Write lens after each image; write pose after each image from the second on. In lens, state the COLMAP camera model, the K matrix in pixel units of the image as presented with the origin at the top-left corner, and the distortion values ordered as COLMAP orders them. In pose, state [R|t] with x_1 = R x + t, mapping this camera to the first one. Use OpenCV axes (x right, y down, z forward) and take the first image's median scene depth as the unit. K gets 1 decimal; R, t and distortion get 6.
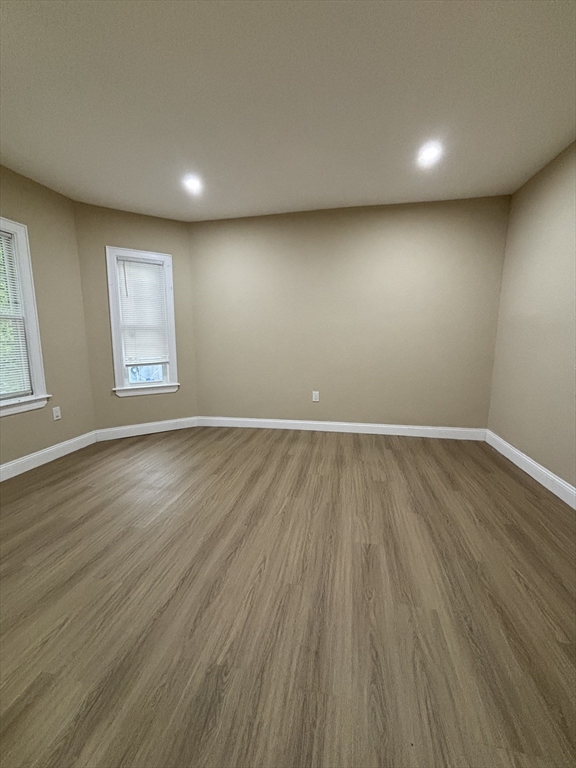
lens RADIAL K [[309.0, 0, 288.9], [0, 309.0, 382.5], [0, 0, 1]] dist [0.004003, -0.000209]
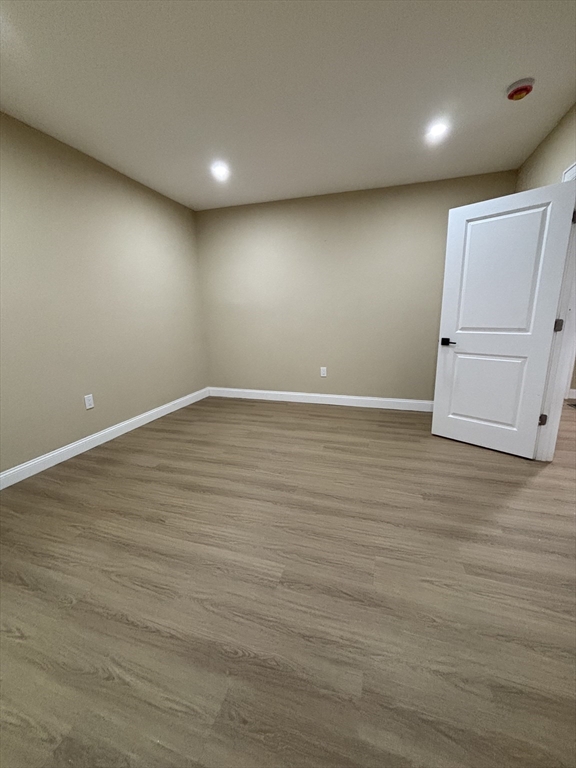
lens RADIAL K [[309.0, 0, 288.9], [0, 309.0, 382.5], [0, 0, 1]] dist [0.004003, -0.000209]
pose [[0.124191, -0.214978, 0.968690, -0.847838], [0.169025, 0.966563, 0.192836, -0.093313], [-0.977756, 0.139784, 0.156376, 0.608713]]
